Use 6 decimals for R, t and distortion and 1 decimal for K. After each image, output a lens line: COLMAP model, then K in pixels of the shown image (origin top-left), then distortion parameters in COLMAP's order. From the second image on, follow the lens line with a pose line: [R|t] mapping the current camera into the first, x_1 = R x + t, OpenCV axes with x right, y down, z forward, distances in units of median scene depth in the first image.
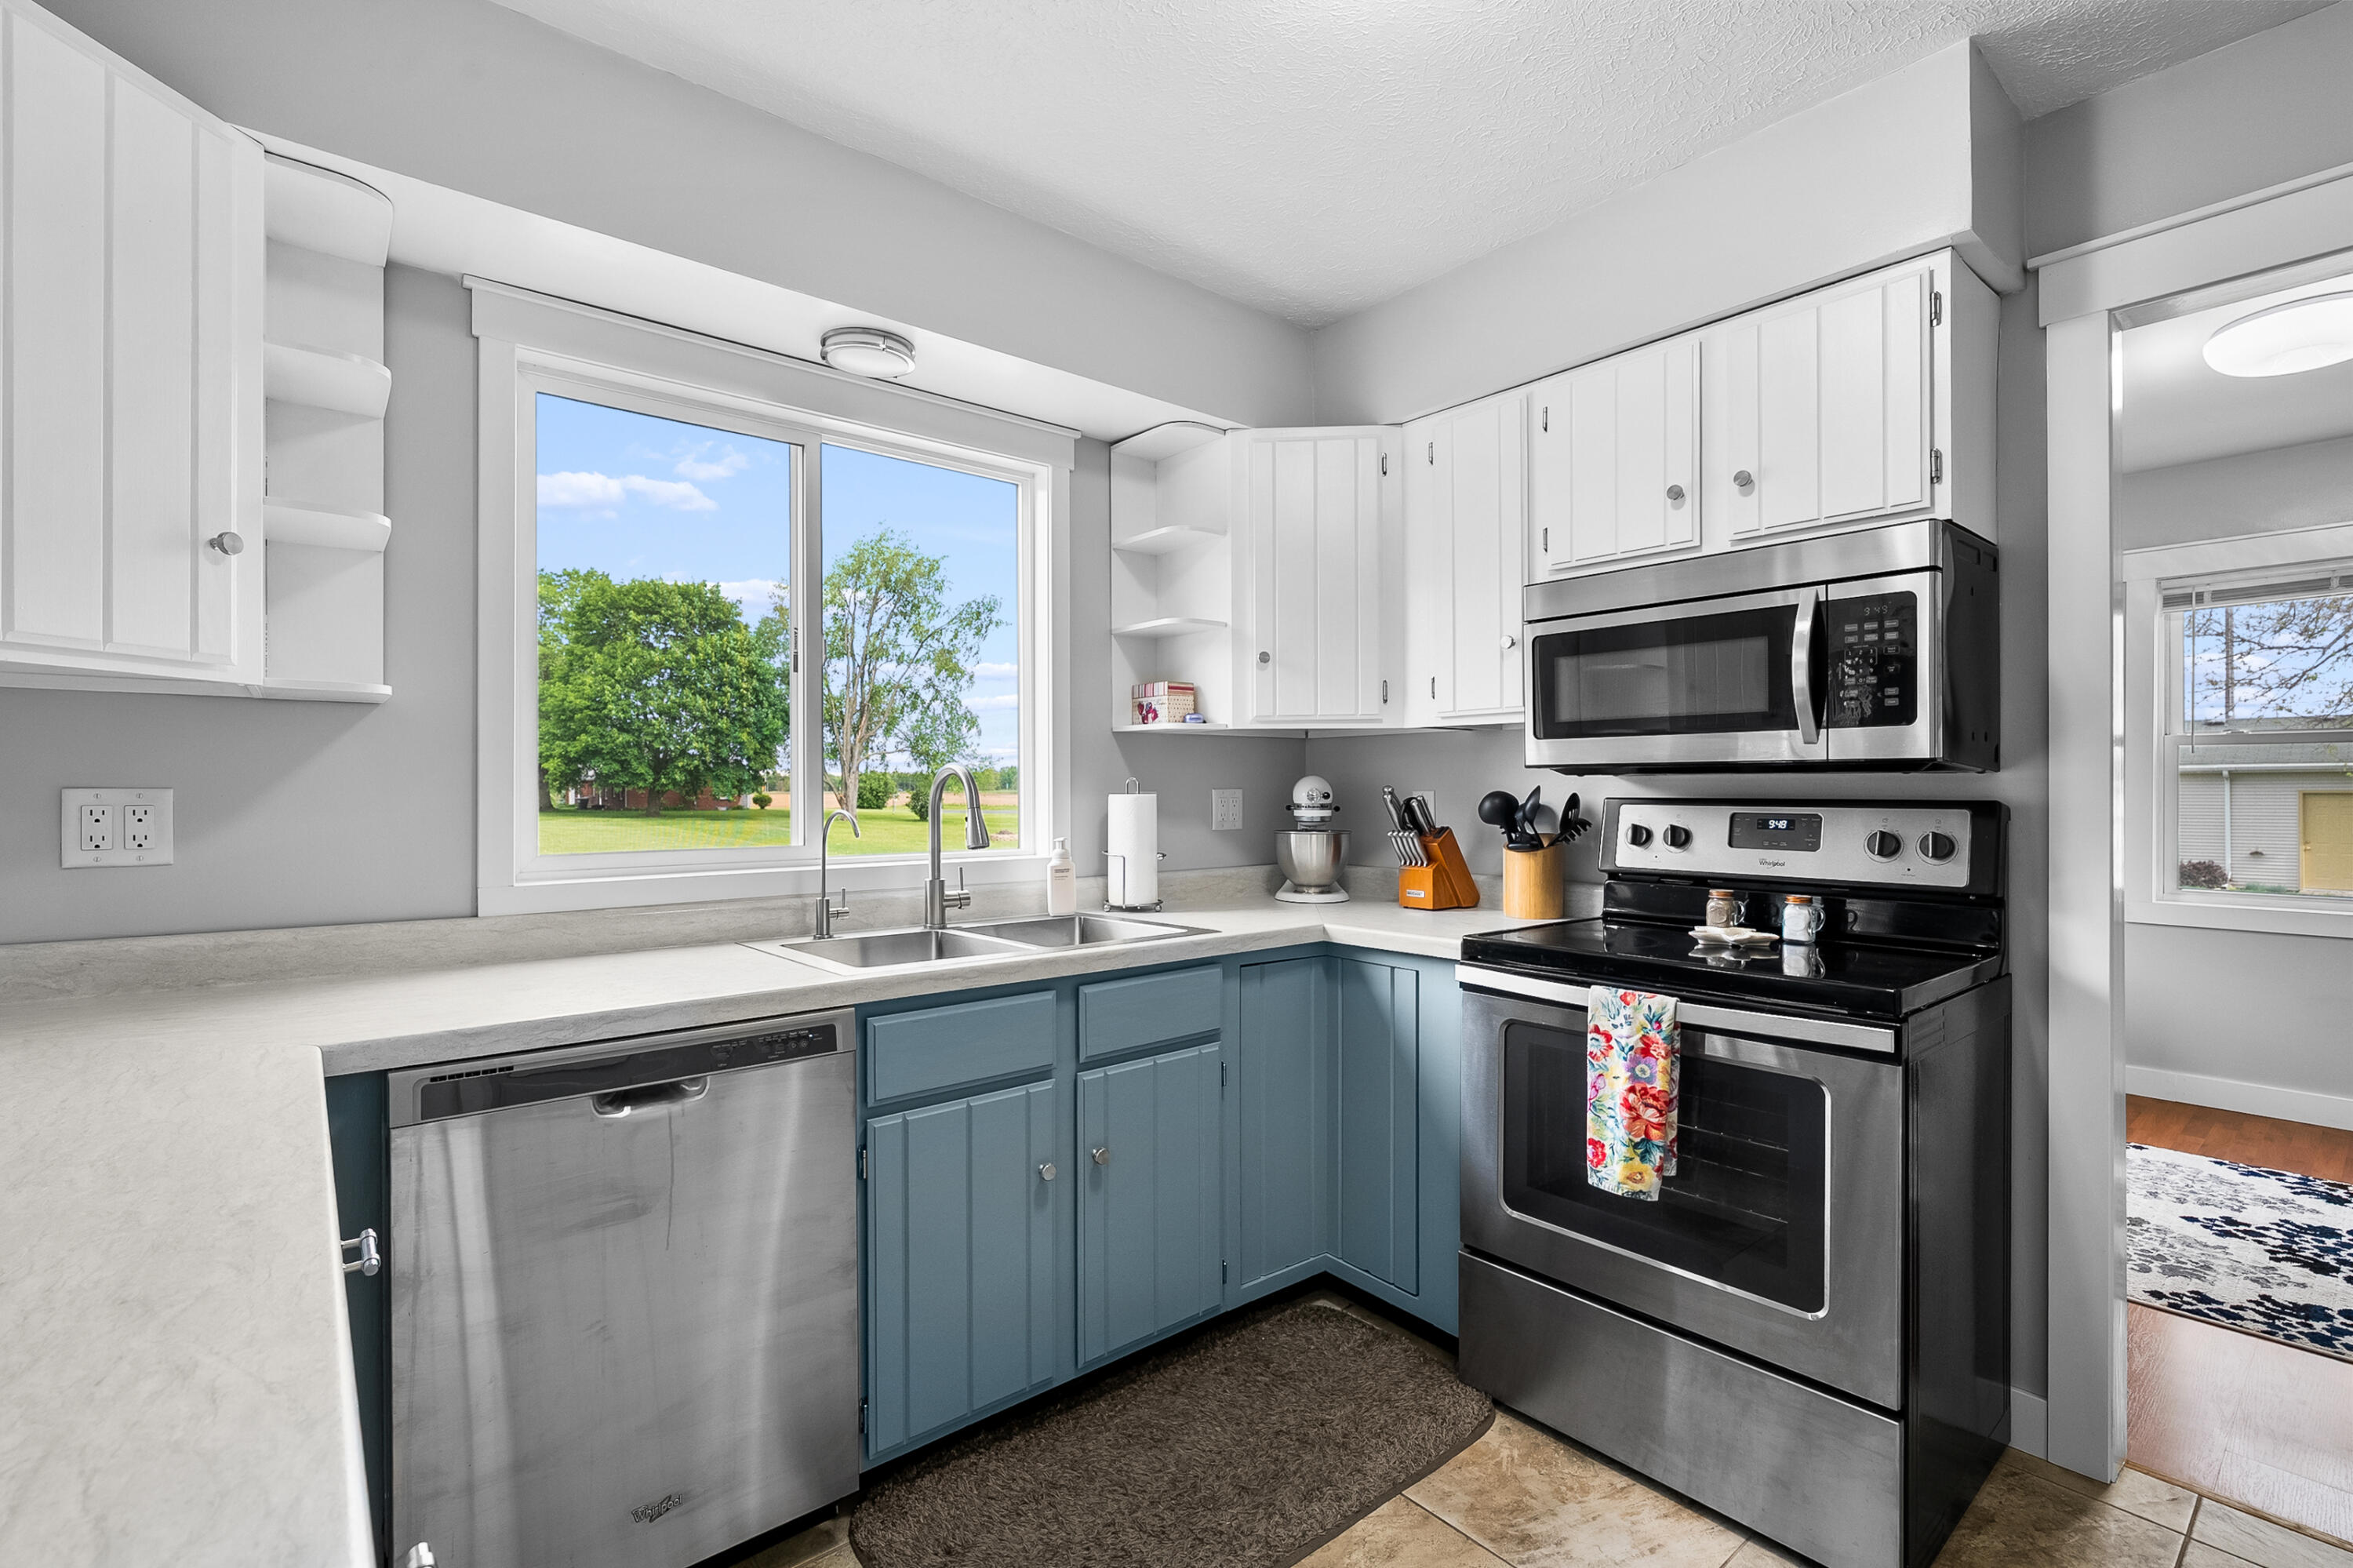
lens RADIAL K [[1067.1, 0, 1178.9], [0, 1067.1, 787.1], [0, 0, 1]] dist [-0.011888, 0.005101]
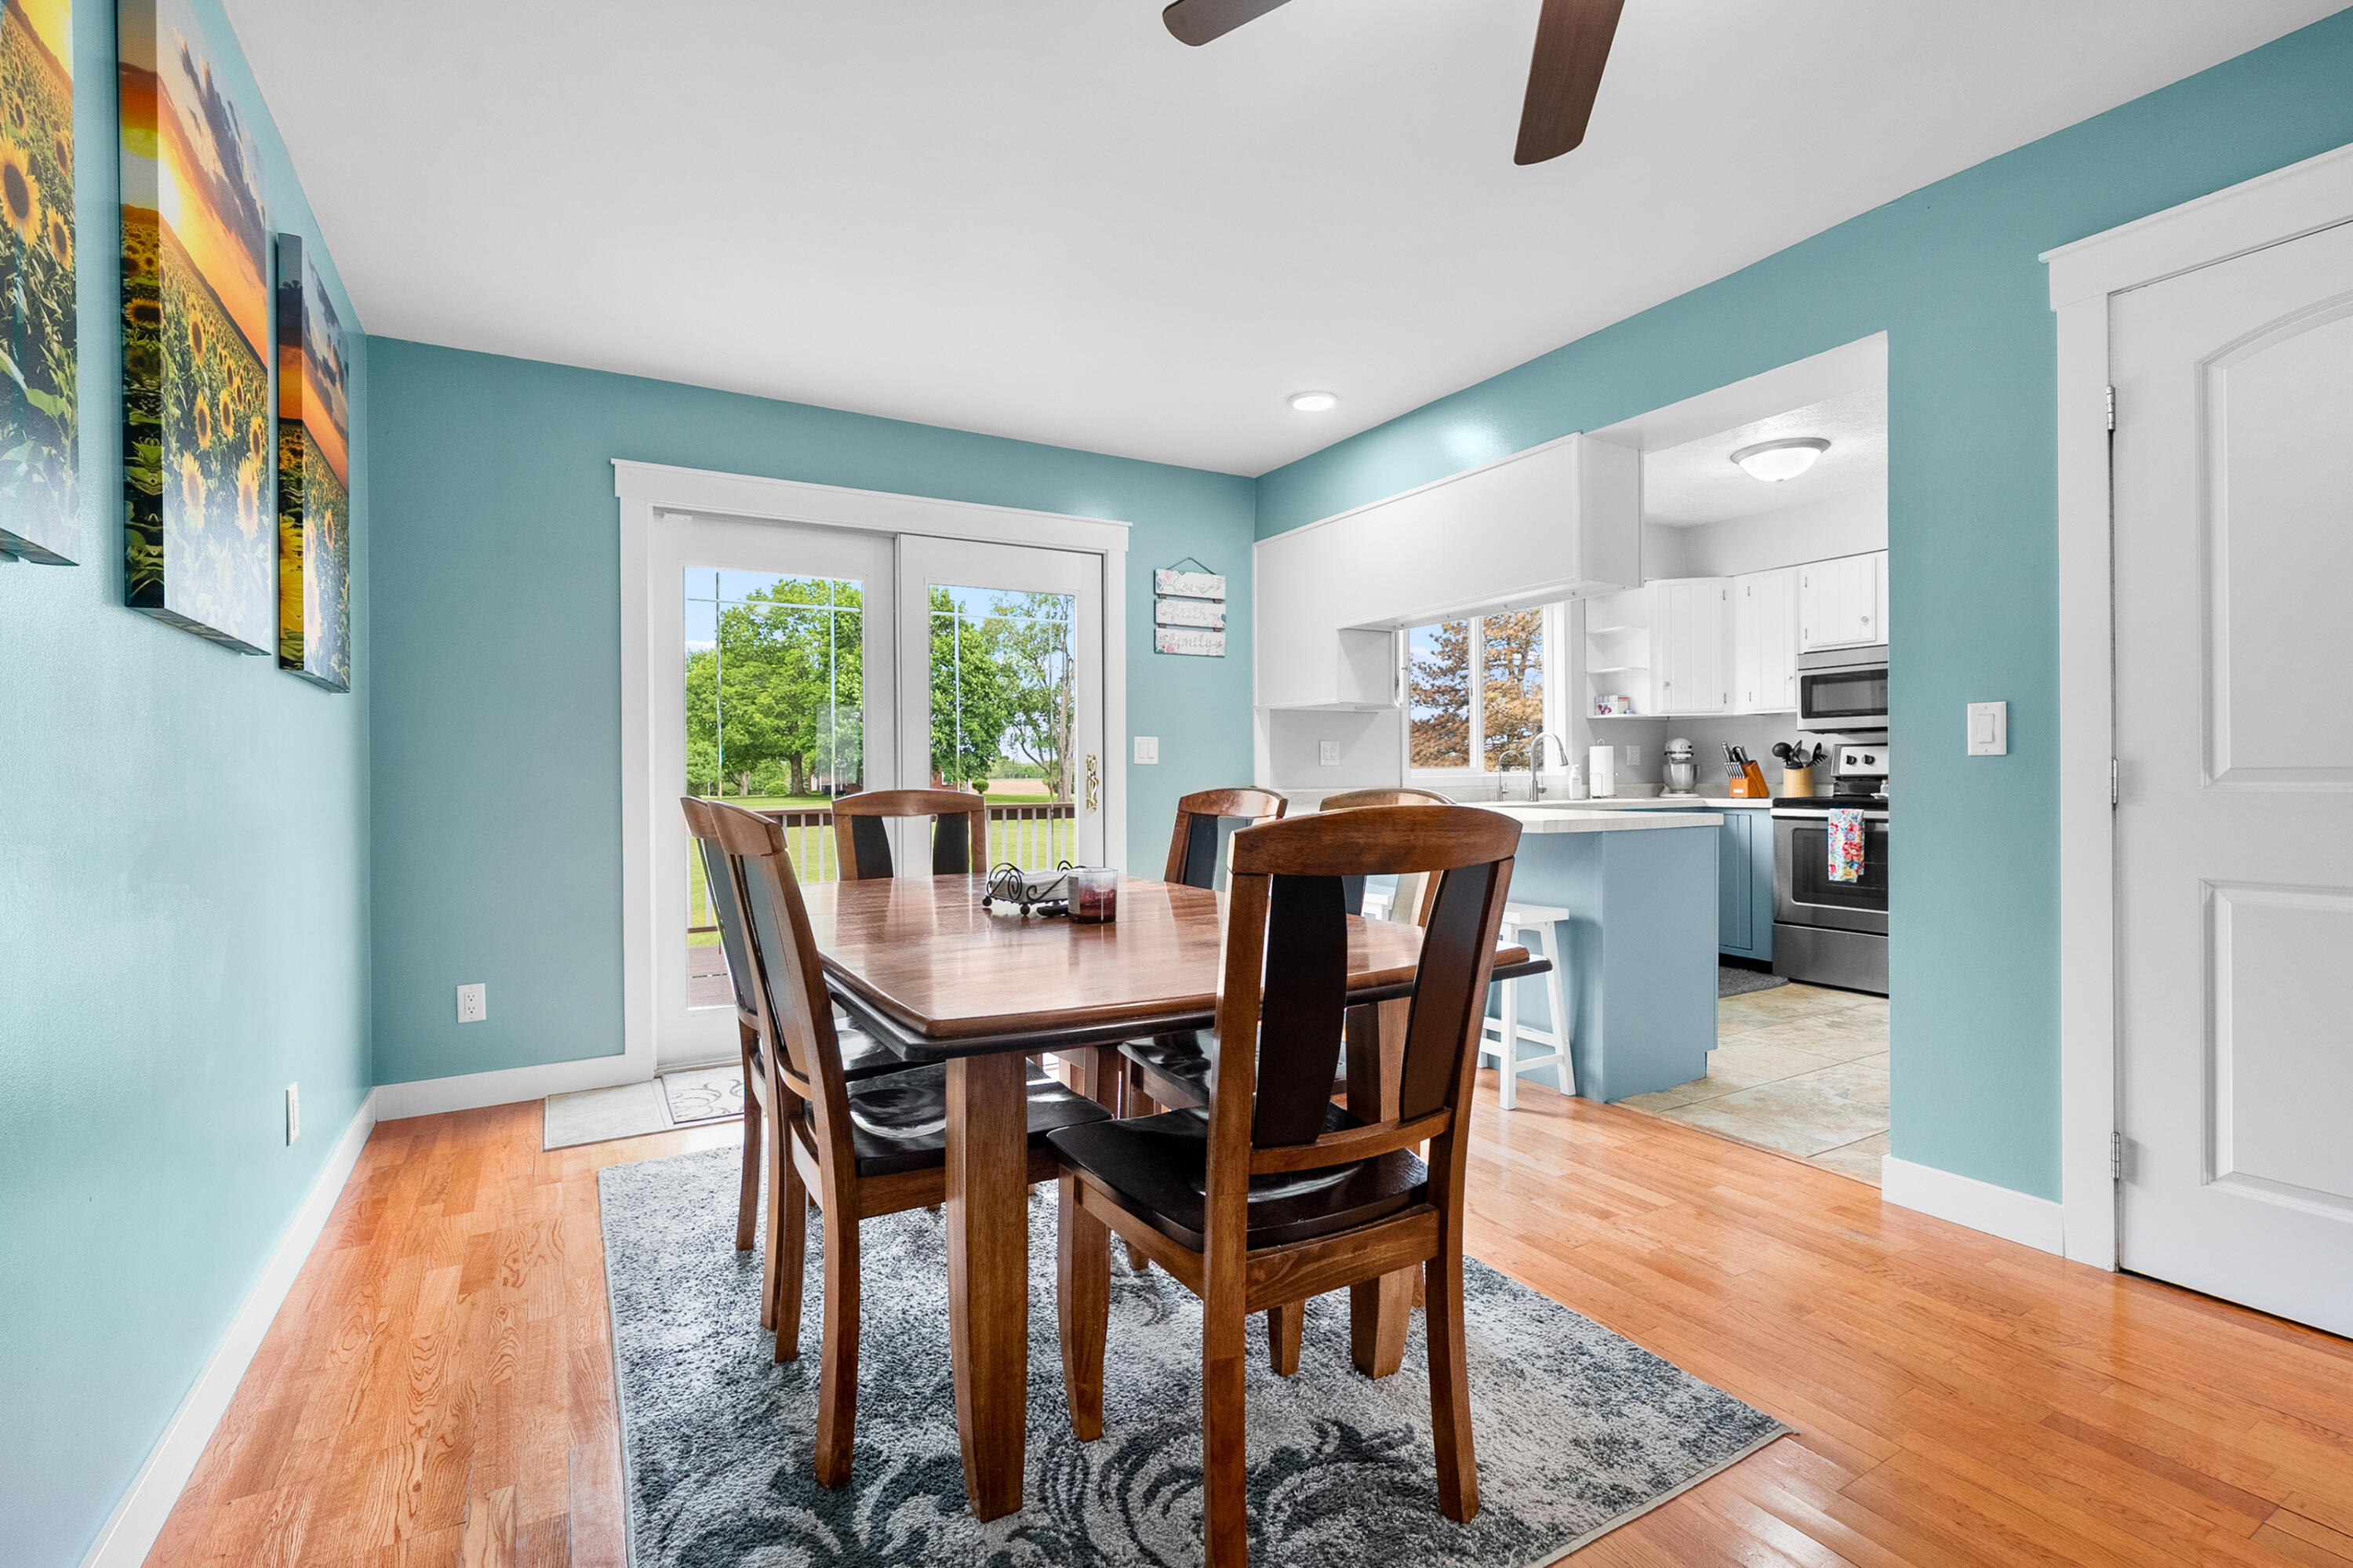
lens RADIAL K [[1067.1, 0, 1176.1], [0, 1067.1, 776.5], [0, 0, 1]] dist [-0.011888, 0.005101]
pose [[0.985513, -0.006900, -0.169461, -0.569226], [0.007431, 0.999969, 0.002499, 0.059545], [0.169439, -0.003722, 0.985534, -1.398485]]
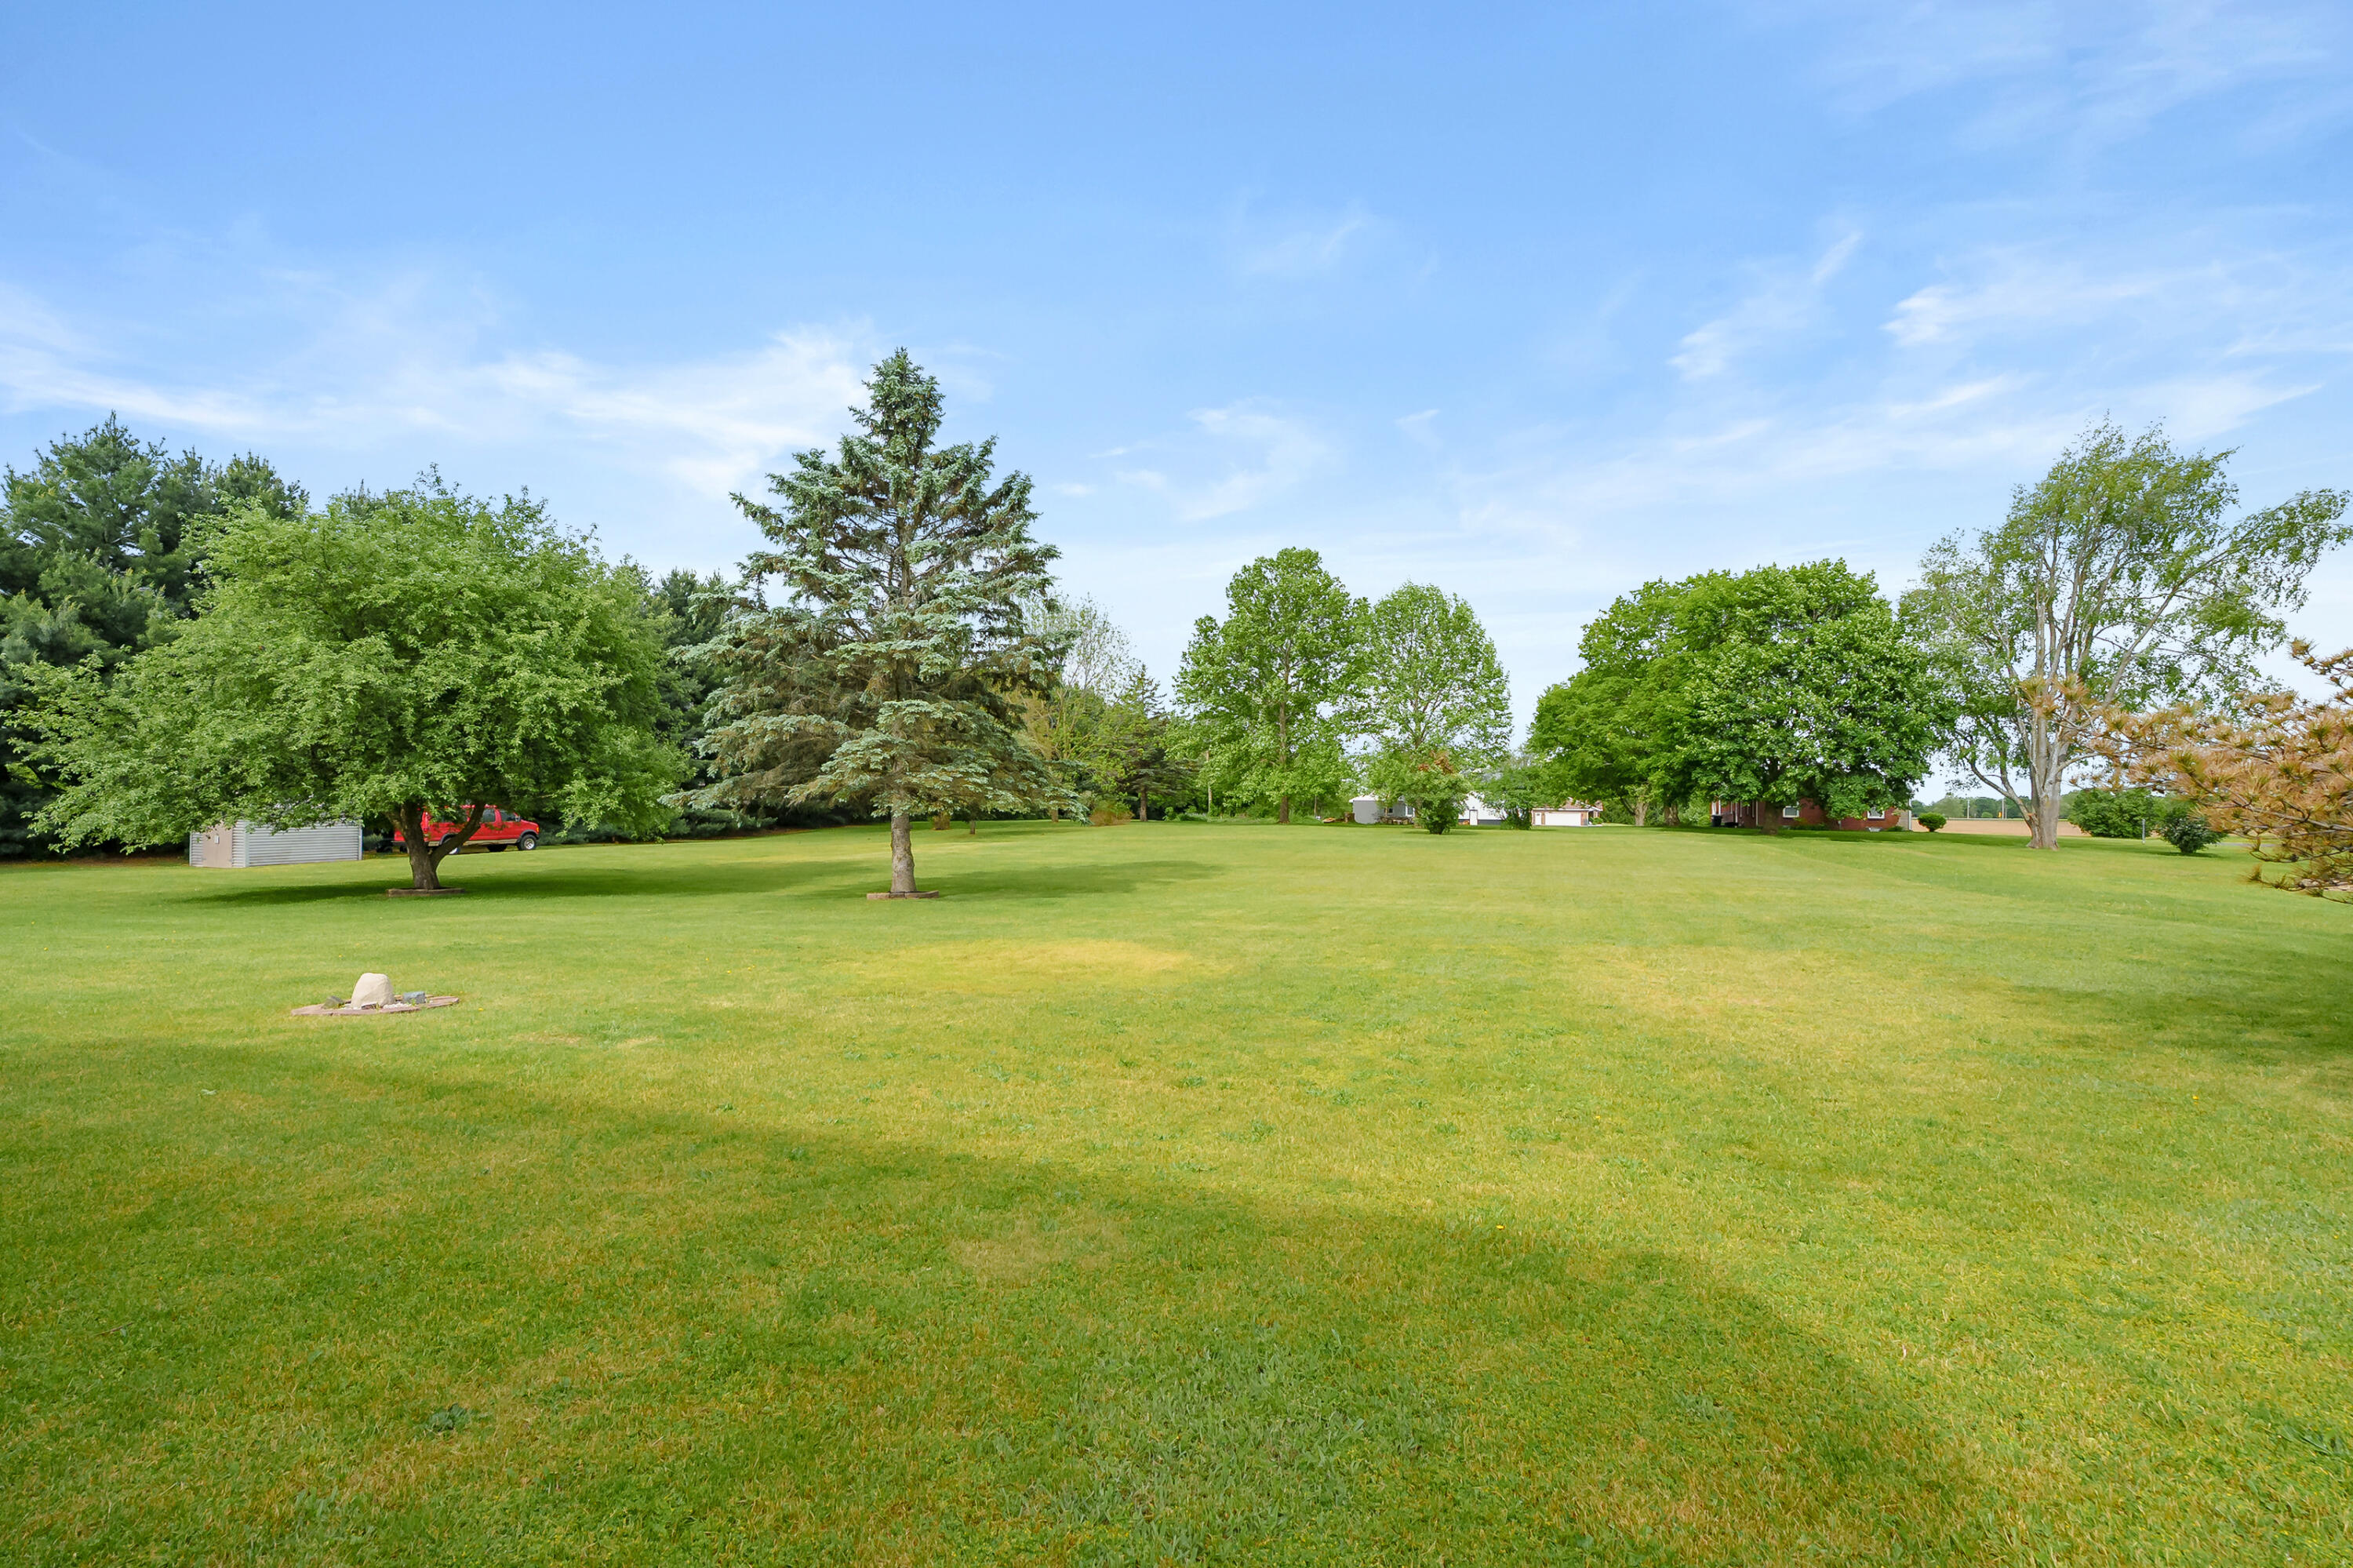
lens RADIAL K [[1067.1, 0, 1133.7], [0, 1067.1, 789.2], [0, 0, 1]] dist [-0.011888, 0.005101]
pose [[0.497440, -0.005017, -0.867484, 0.339102], [-0.010932, 0.999868, -0.012051, 0.190236], [0.867430, 0.015477, 0.497319, 2.827481]]
